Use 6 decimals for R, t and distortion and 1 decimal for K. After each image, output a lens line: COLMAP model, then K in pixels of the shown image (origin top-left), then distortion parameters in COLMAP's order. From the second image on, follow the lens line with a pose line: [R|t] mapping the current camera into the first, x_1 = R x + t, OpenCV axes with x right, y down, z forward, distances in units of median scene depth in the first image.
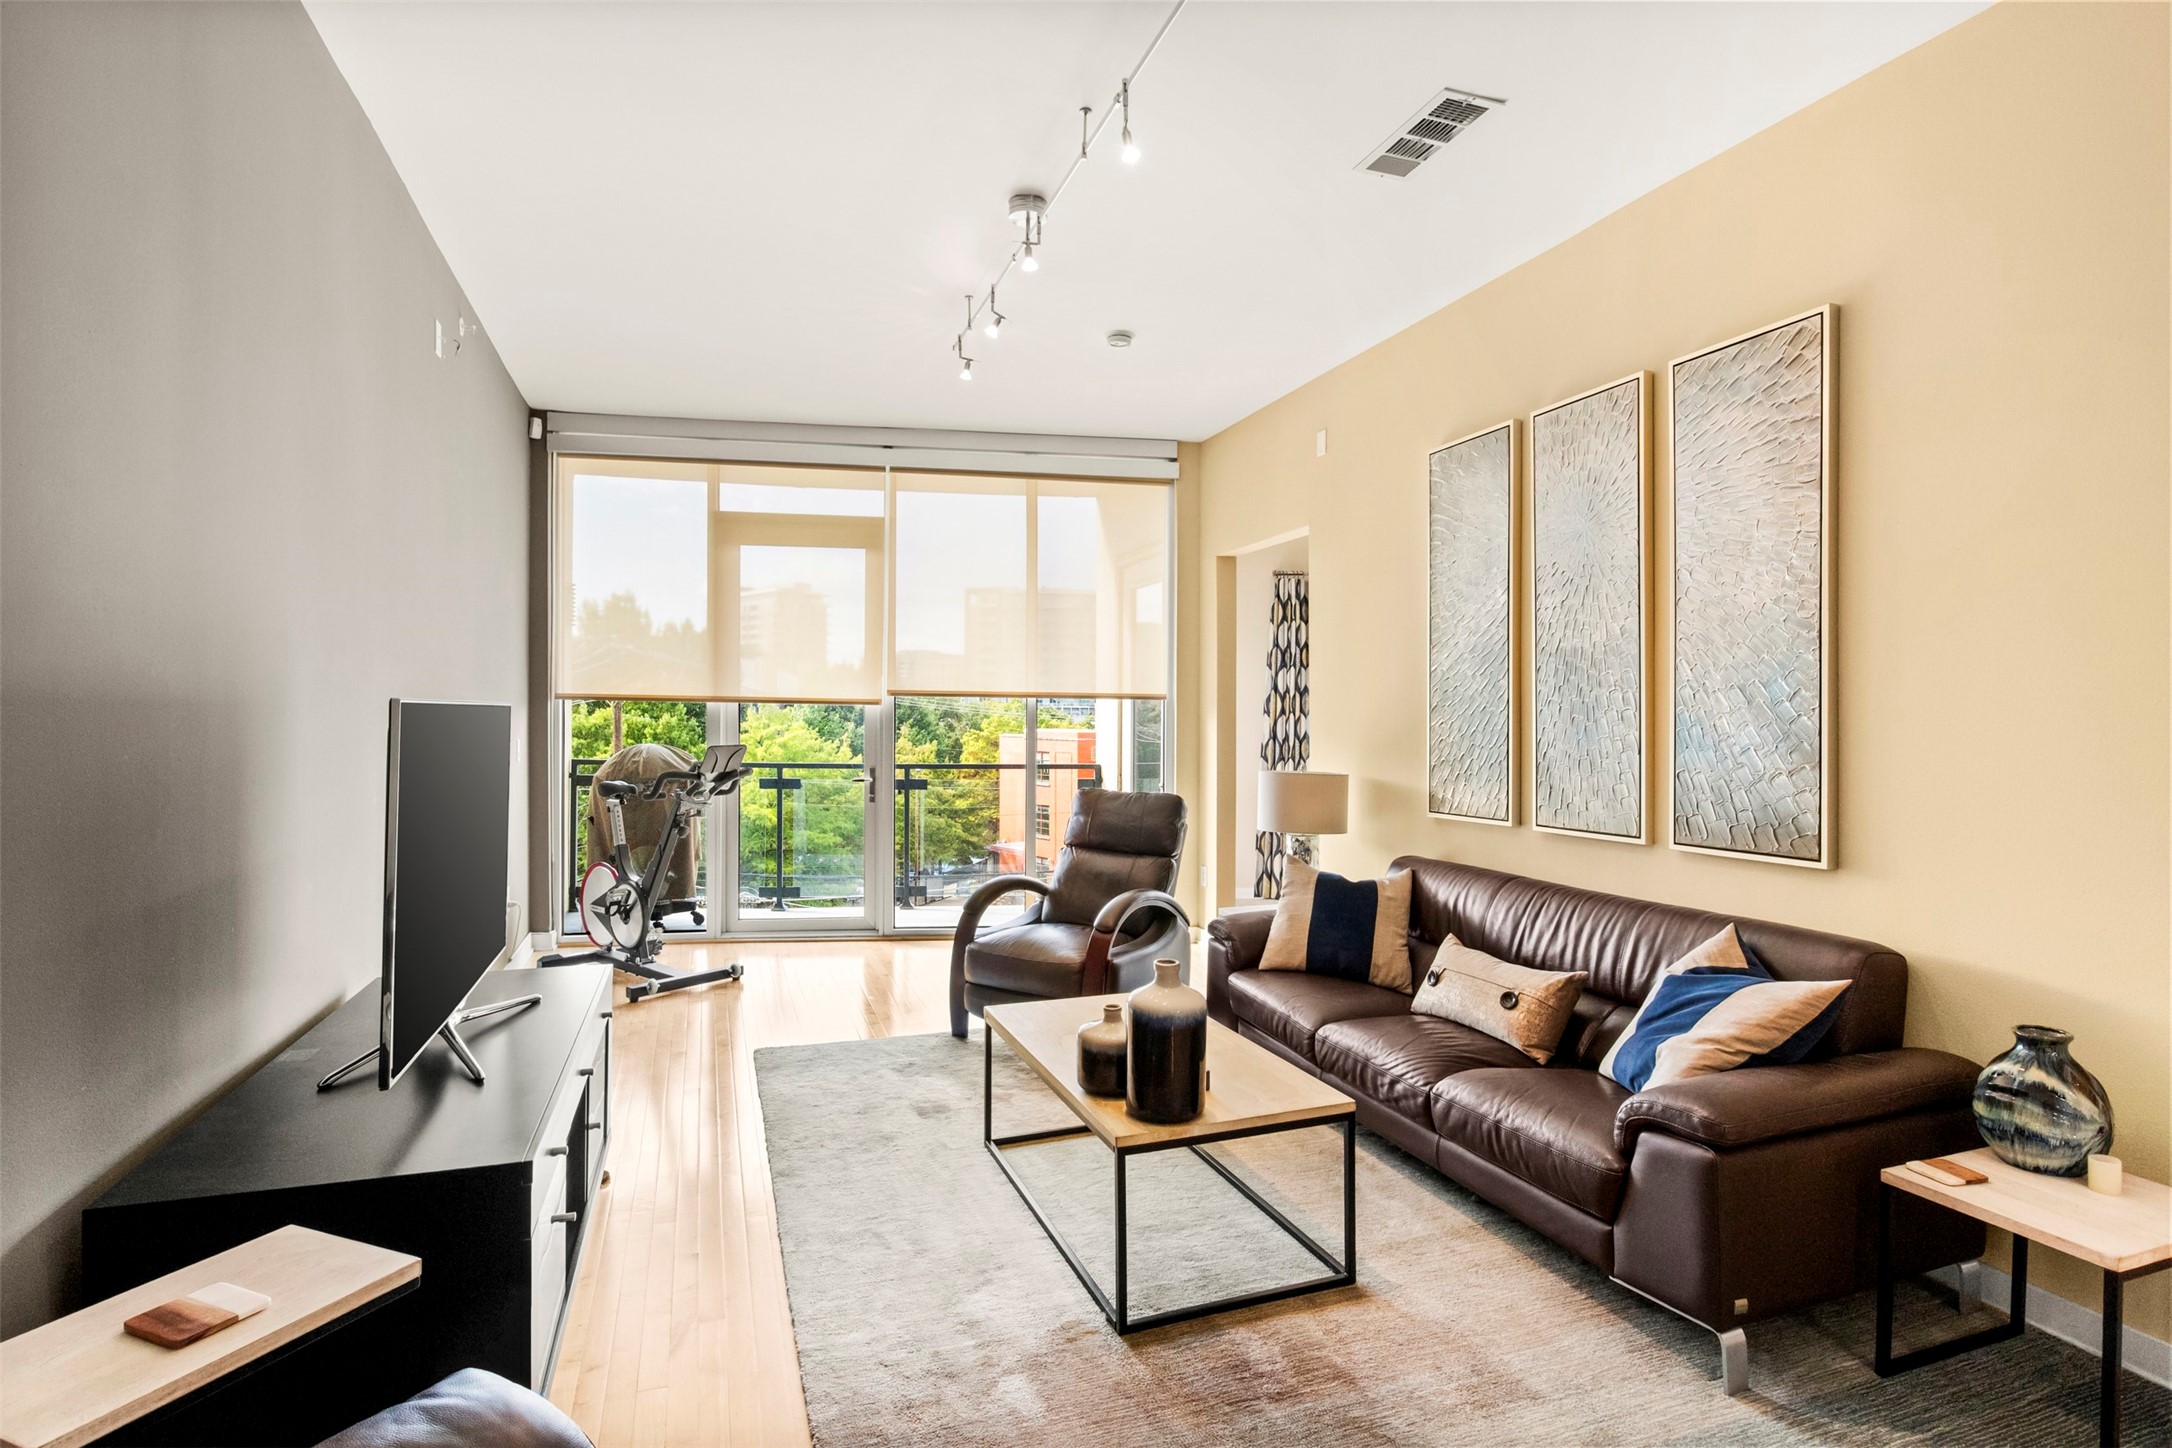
lens RADIAL K [[1088.3, 0, 1112.8], [0, 1088.3, 718.5], [0, 0, 1]] dist [-0.005895, 0.000548]
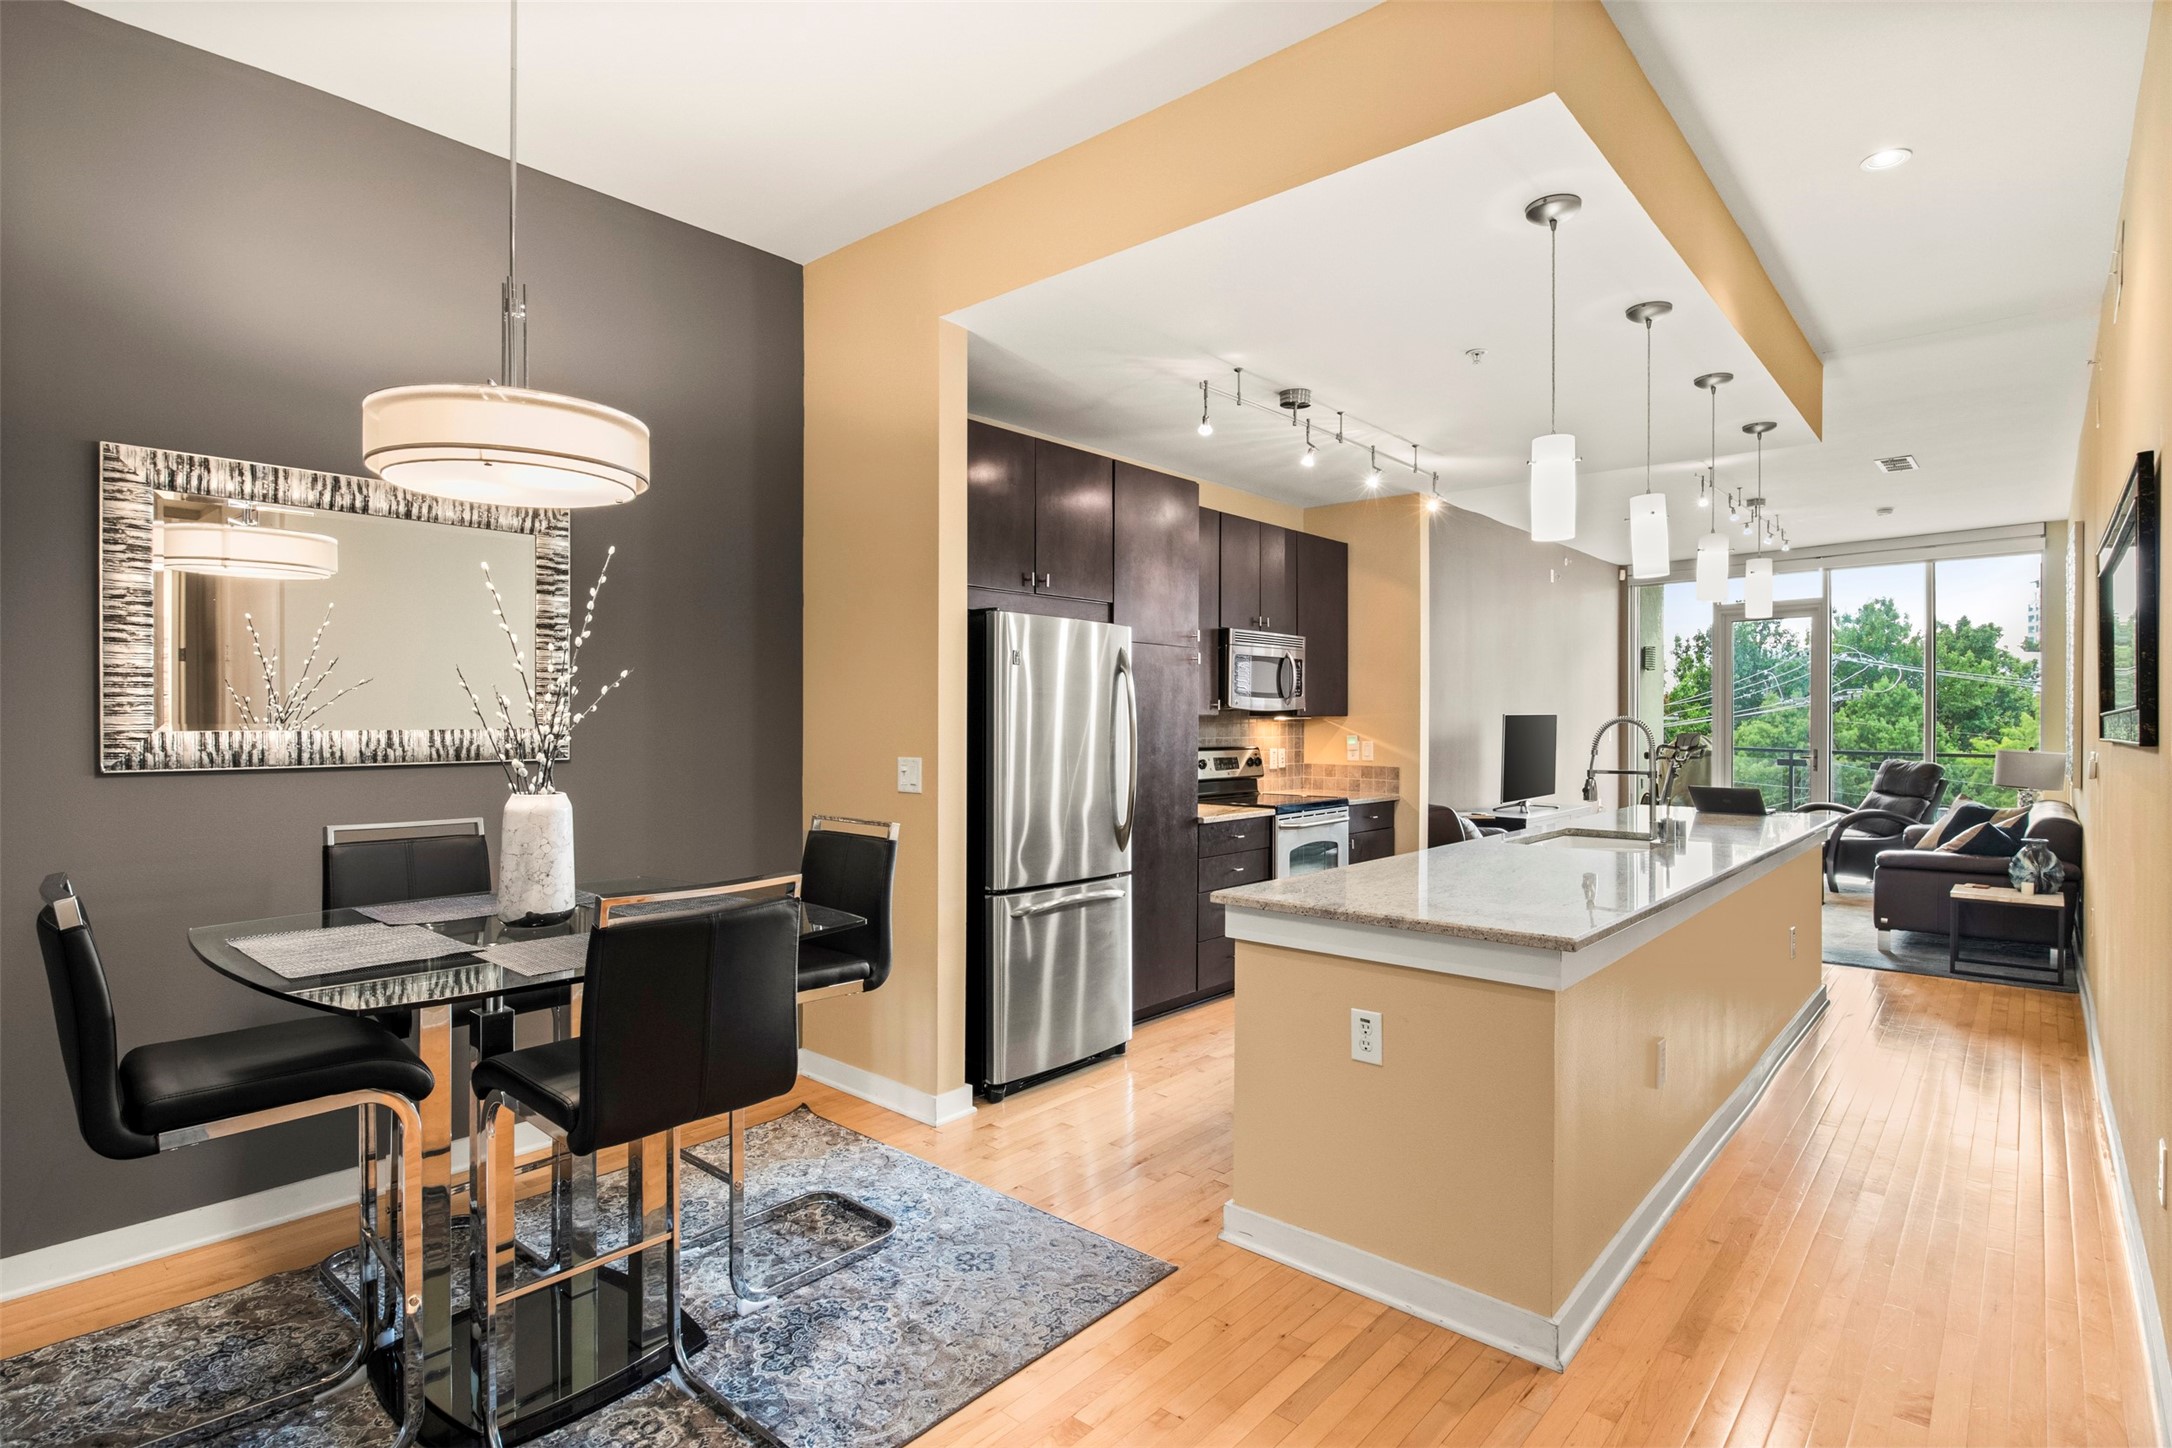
lens RADIAL K [[1088.3, 0, 1102.8], [0, 1088.3, 717.9], [0, 0, 1]] dist [-0.005895, 0.000548]
pose [[0.482482, -0.004445, -0.875895, 0.737106], [-0.000669, 0.999985, -0.005443, 0.007395], [0.875906, 0.003212, 0.482472, -0.785240]]
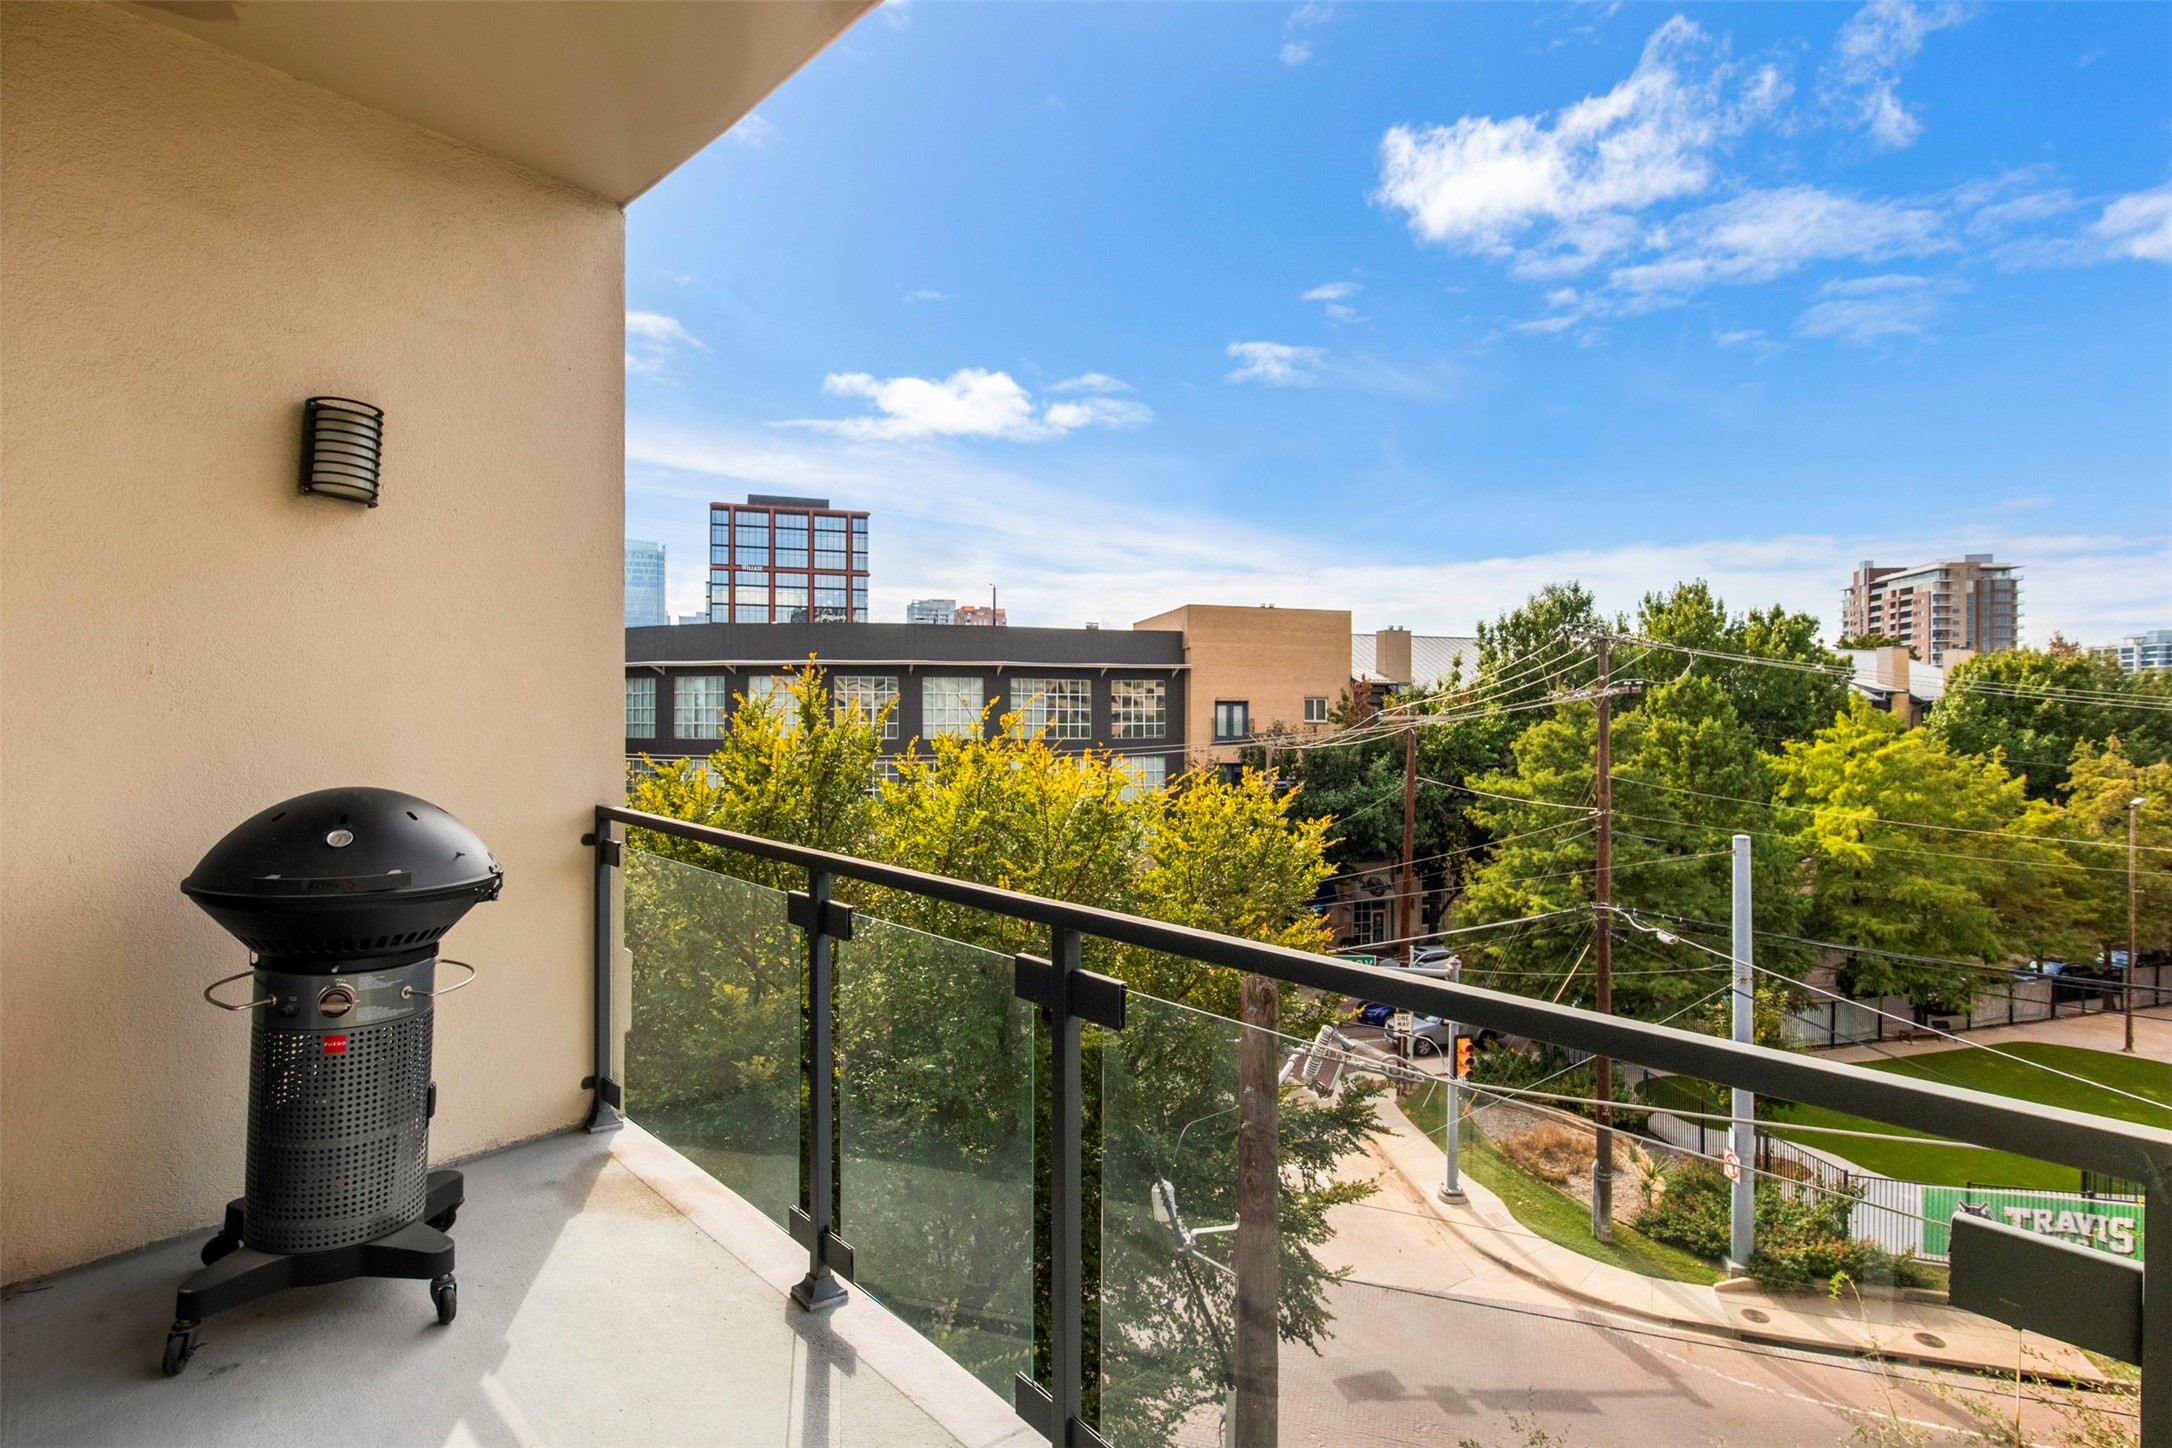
lens RADIAL K [[1088.3, 0, 1092.8], [0, 1088.3, 719.1], [0, 0, 1]] dist [-0.005895, 0.000548]
pose [[0.569082, -0.001776, -0.822279, 0.010447], [-0.001818, 0.999993, -0.003418, 0.002422], [0.822279, 0.003440, 0.569074, 1.130900]]
